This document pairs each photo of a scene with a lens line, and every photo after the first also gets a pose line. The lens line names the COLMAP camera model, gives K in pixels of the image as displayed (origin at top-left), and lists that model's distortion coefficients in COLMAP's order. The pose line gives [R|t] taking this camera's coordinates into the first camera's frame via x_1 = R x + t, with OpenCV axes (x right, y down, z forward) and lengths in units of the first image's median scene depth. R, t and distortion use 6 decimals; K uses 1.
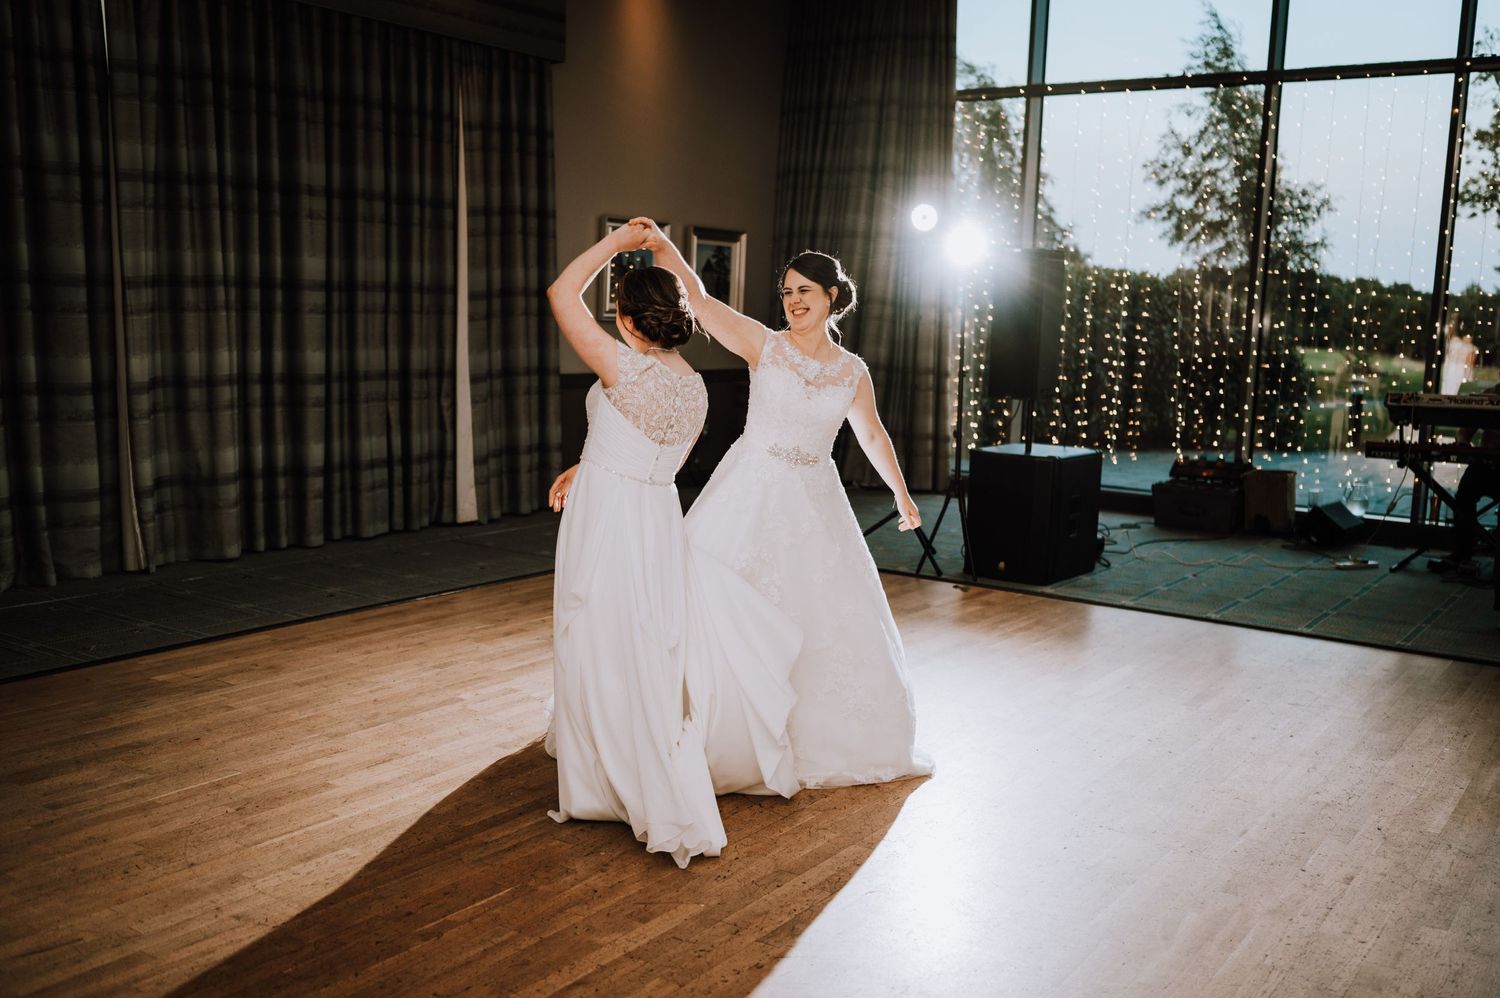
lens RADIAL K [[1416.7, 0, 758.4], [0, 1416.7, 503.3], [0, 0, 1]] dist [-0.002083, 0.004491]
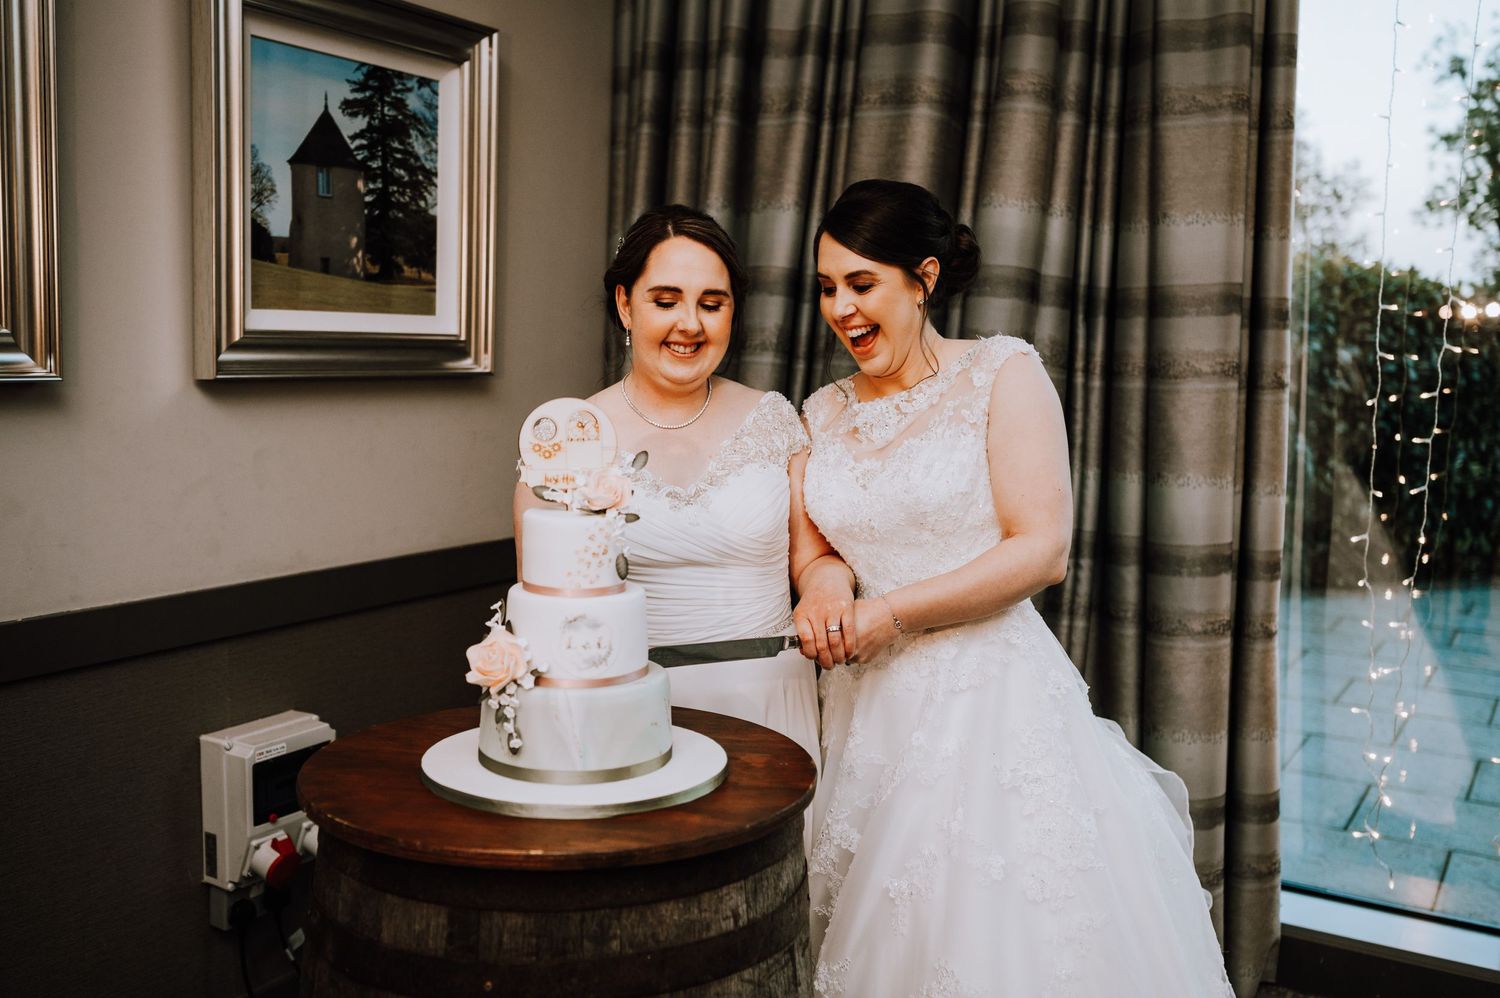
lens RADIAL K [[1416.5, 0, 751.1], [0, 1416.5, 508.0], [0, 0, 1]] dist [-0.001026, 0.000232]
pose [[0.997790, -0.003705, 0.066336, 0.020175], [0.004181, 0.999966, -0.007040, -0.101220], [-0.066307, 0.007302, 0.997773, 0.738653]]
